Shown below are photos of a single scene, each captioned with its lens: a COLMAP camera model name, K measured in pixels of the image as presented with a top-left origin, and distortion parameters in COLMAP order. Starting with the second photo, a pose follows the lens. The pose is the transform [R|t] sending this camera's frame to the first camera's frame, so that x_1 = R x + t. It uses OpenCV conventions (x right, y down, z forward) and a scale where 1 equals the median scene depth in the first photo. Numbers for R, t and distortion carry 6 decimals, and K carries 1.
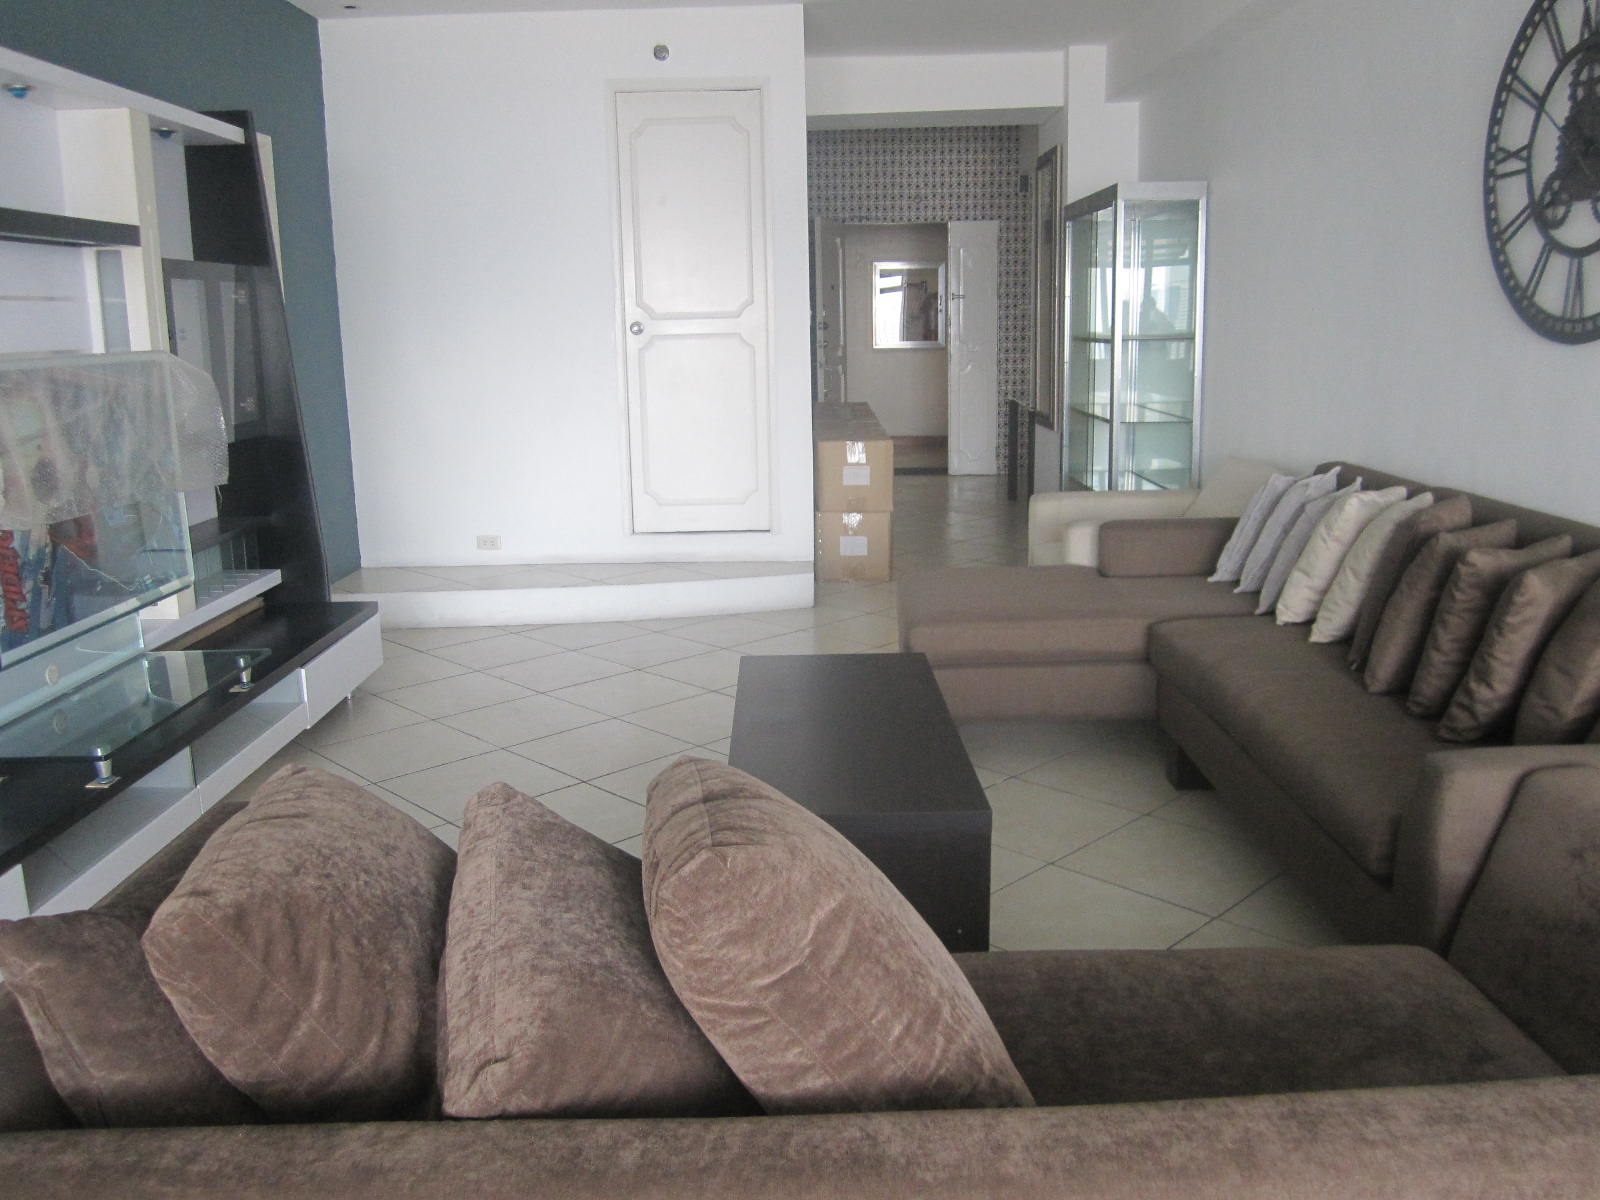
lens RADIAL K [[1281.3, 0, 799.0], [0, 1281.3, 574.5], [0, 0, 1]] dist [-0.064369, 0.007720]
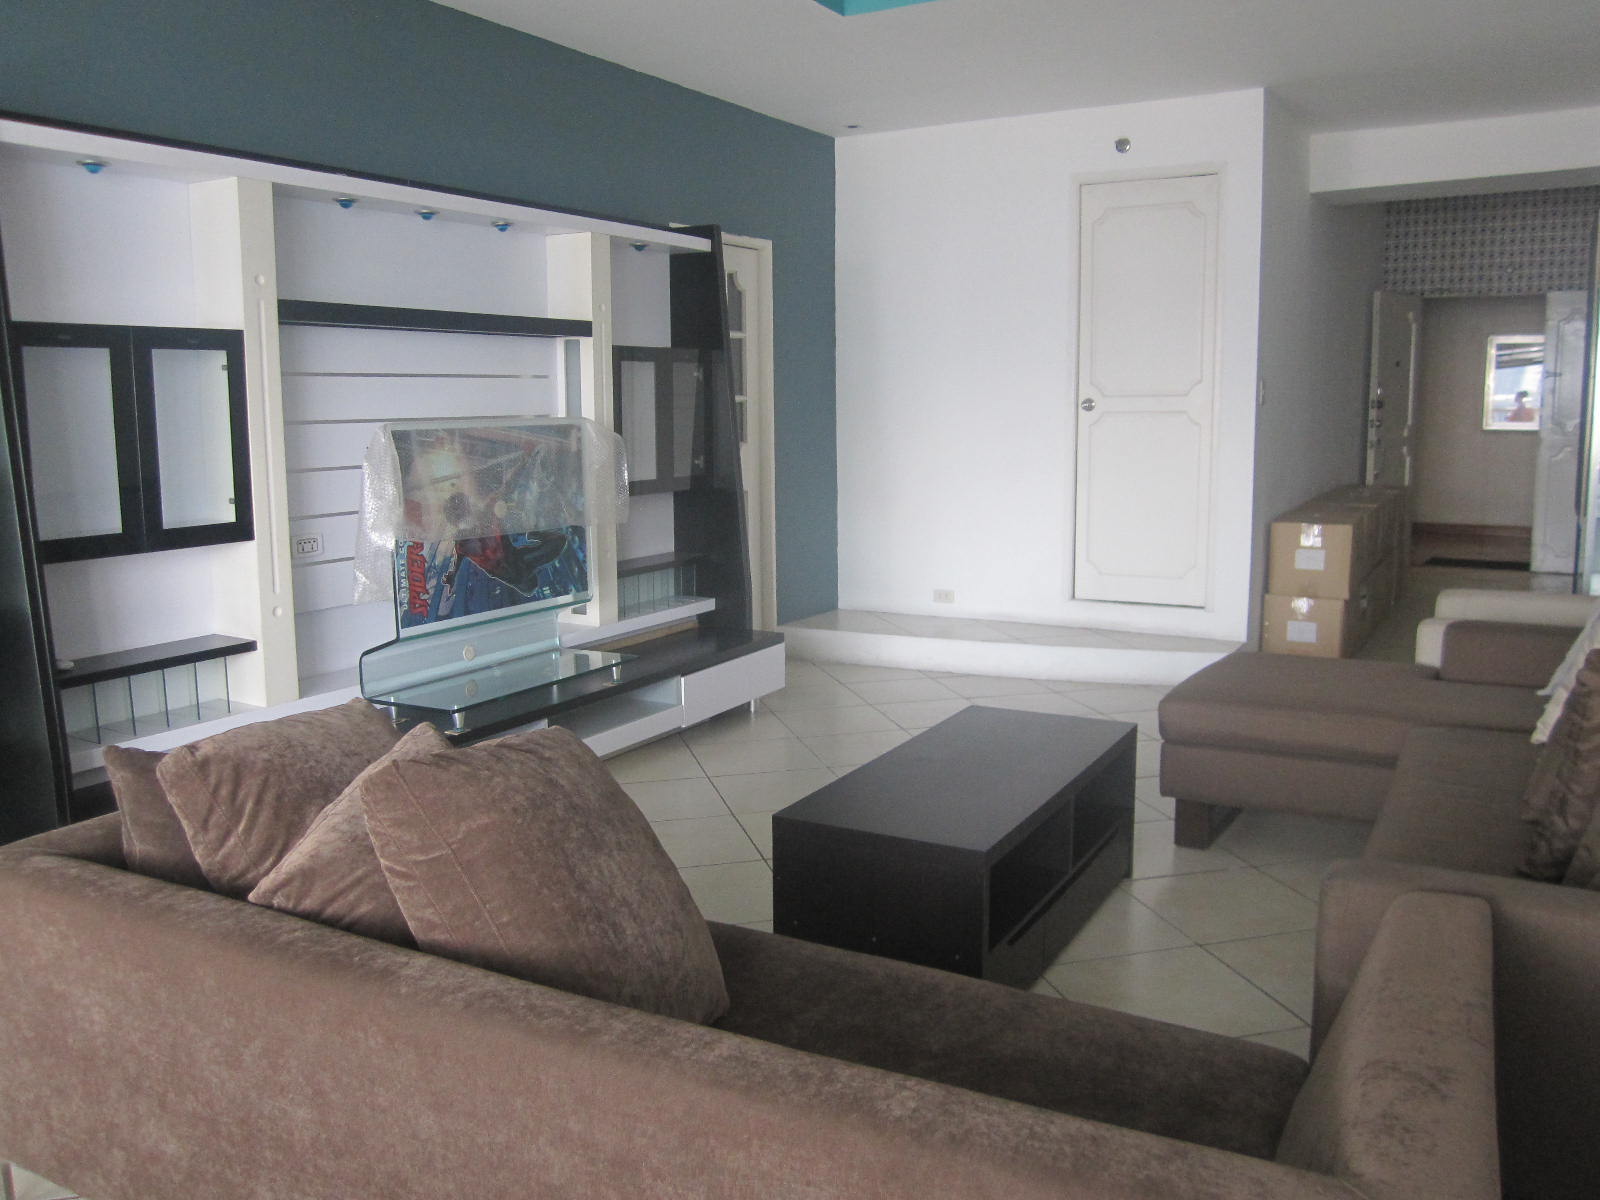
lens RADIAL K [[1272.7, 0, 803.5], [0, 1272.7, 564.0], [0, 0, 1]] dist [-0.054140, 0.004294]
pose [[0.871388, 0.071608, -0.485340, 0.307199], [-0.101171, 0.994255, -0.034949, -0.003482], [0.480049, 0.079557, 0.873627, -0.025606]]
